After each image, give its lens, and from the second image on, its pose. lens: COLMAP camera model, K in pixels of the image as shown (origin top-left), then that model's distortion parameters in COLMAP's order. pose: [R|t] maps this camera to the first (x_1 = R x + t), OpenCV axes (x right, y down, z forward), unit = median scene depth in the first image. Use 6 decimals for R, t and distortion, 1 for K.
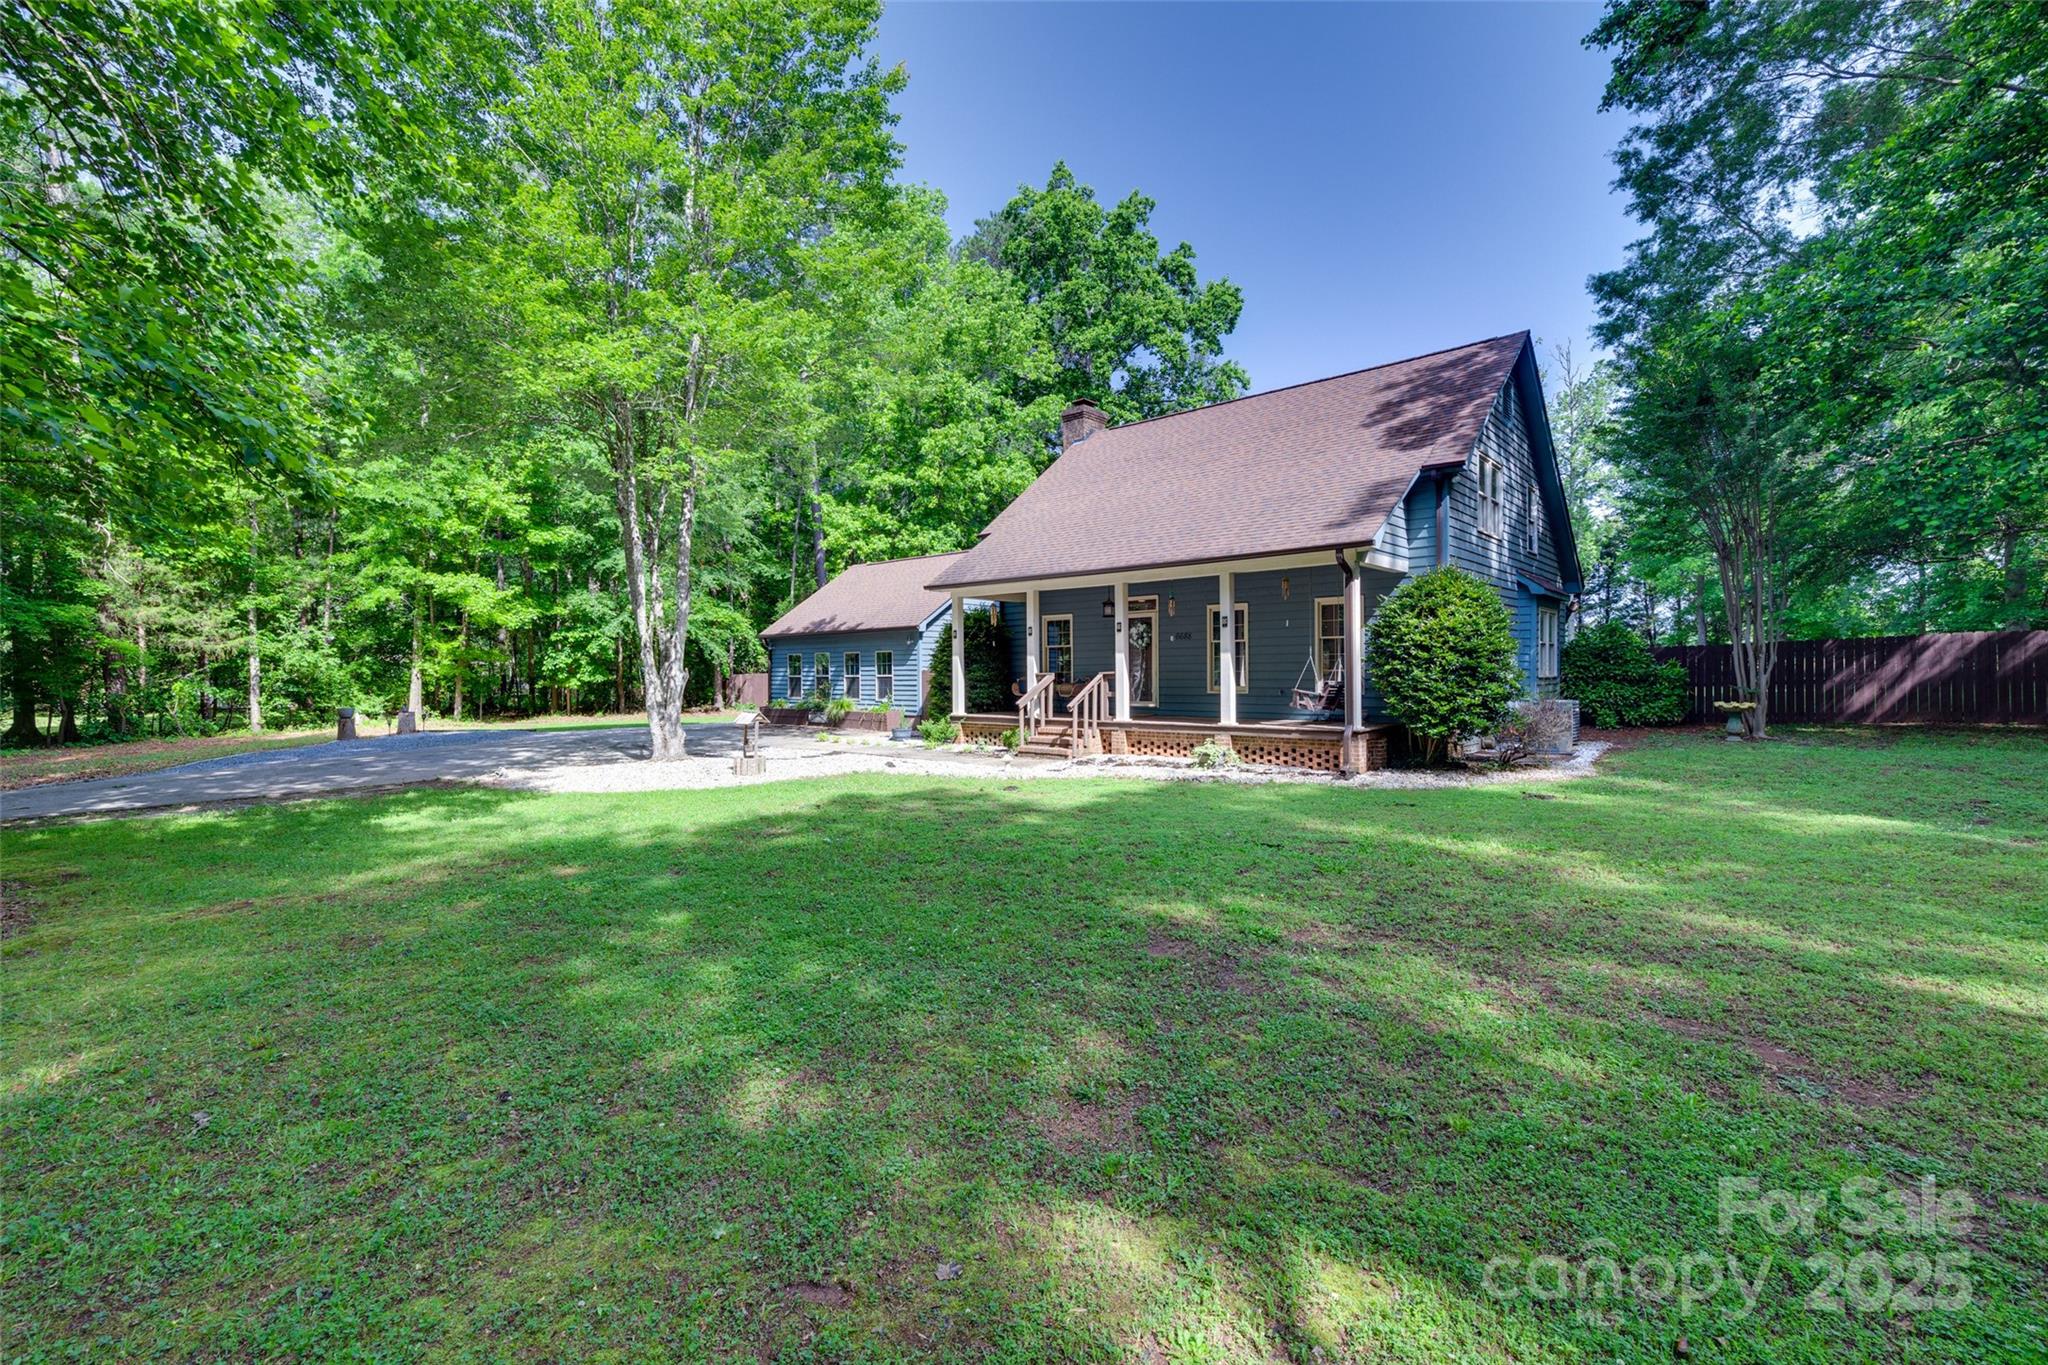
lens RADIAL K [[836.3, 0, 1031.7], [0, 836.3, 666.8], [0, 0, 1]] dist [-0.004755, -0.000699]
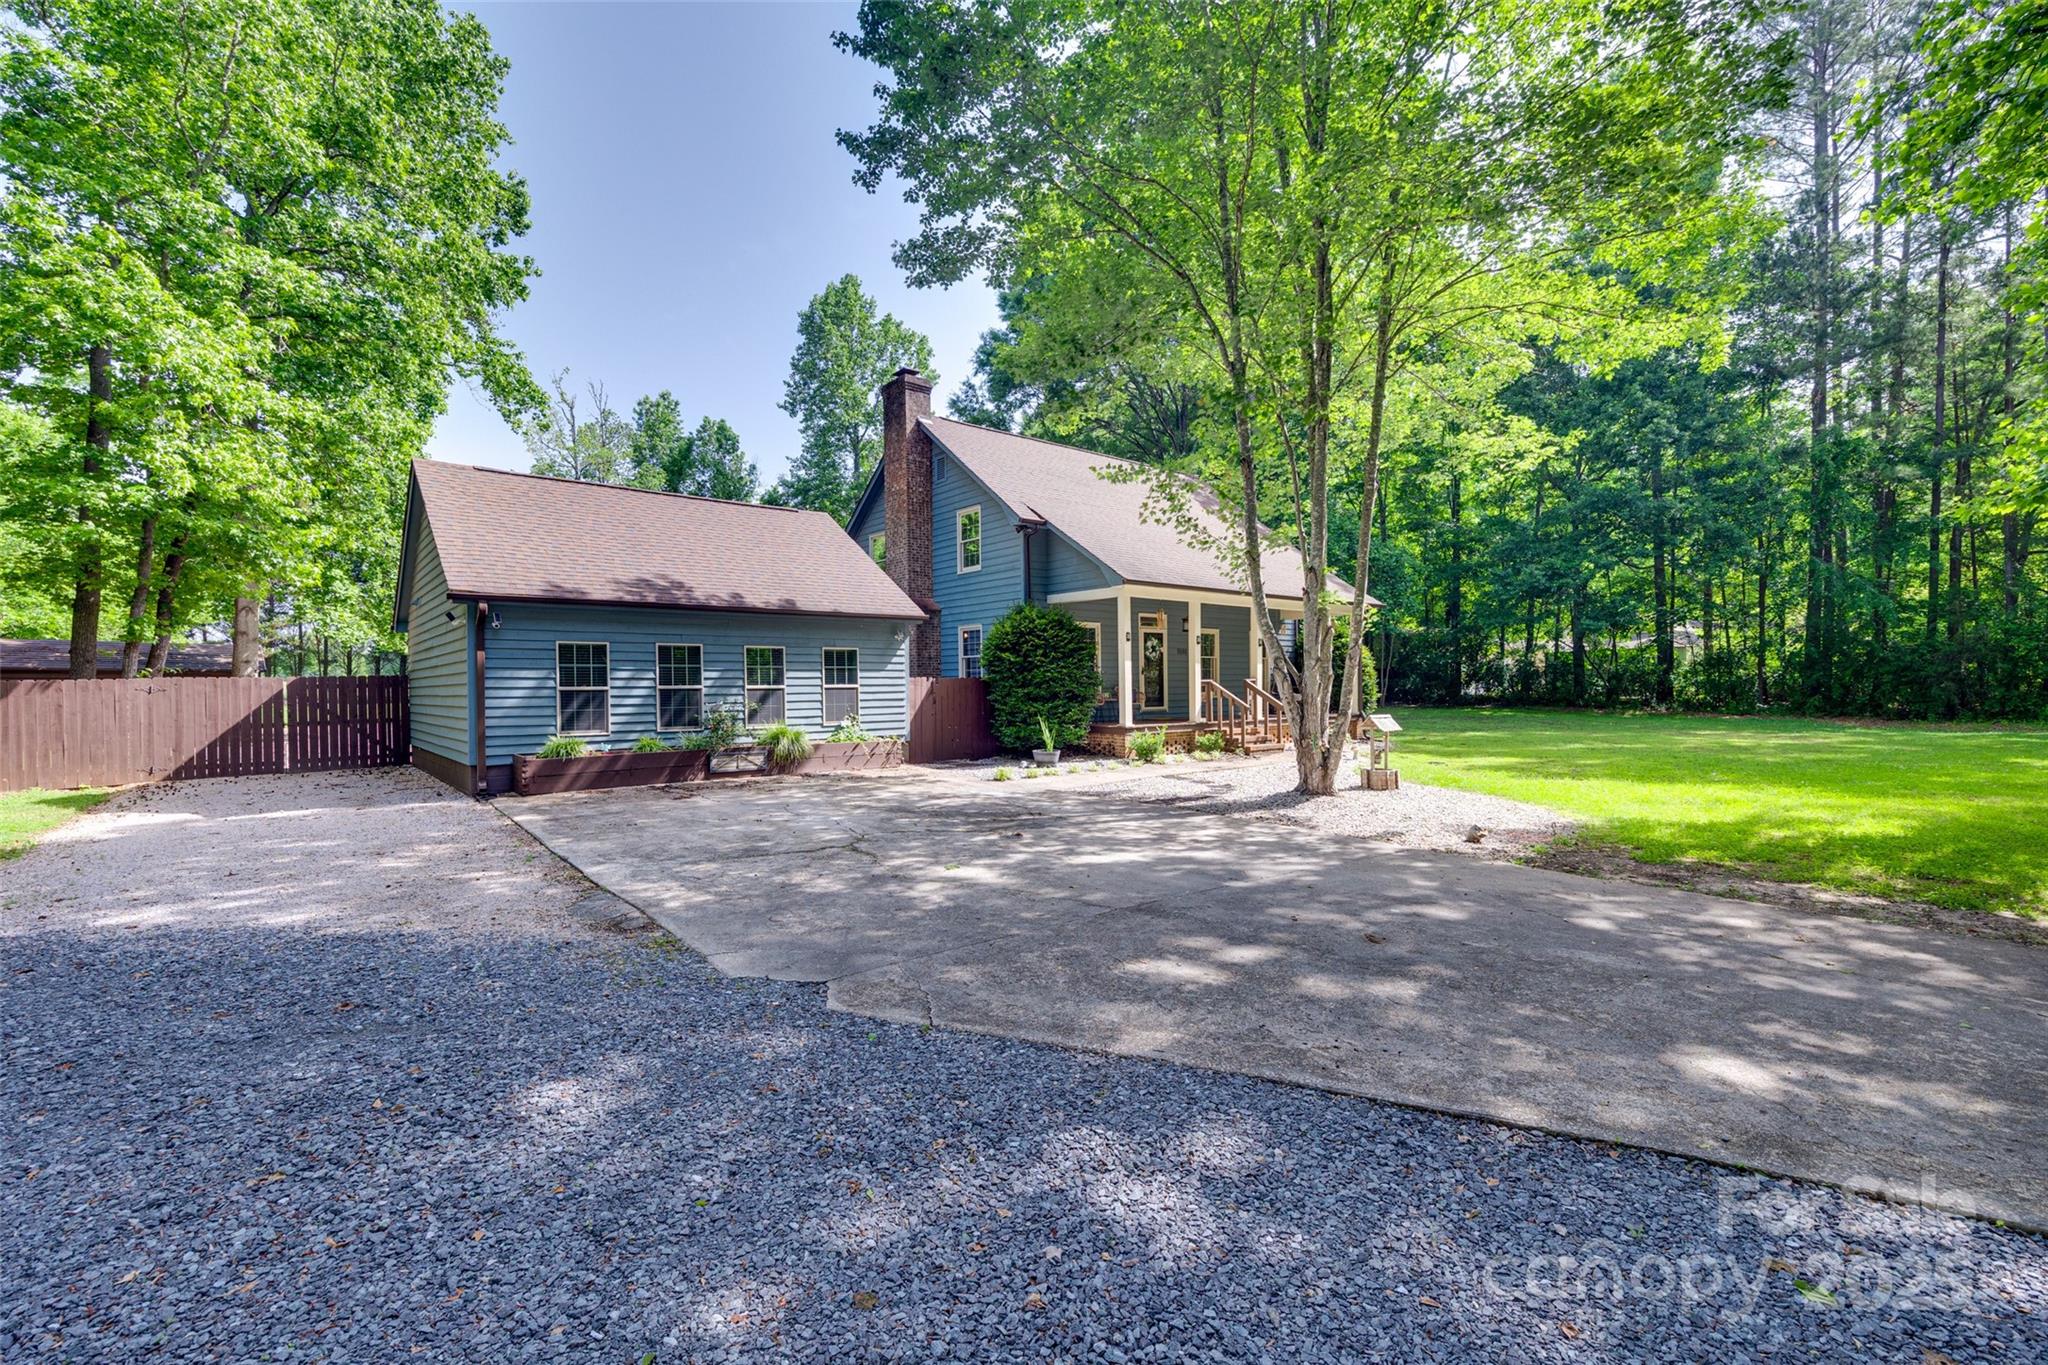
lens RADIAL K [[820.6, 0, 1024.4], [0, 820.6, 685.4], [0, 0, 1]] dist [-0.007251, 0.000058]
pose [[0.212545, 0.002704, 0.977148, -0.992892], [0.000581, 0.999996, -0.002894, 0.015898], [-0.977151, 0.001183, 0.212542, 0.937422]]
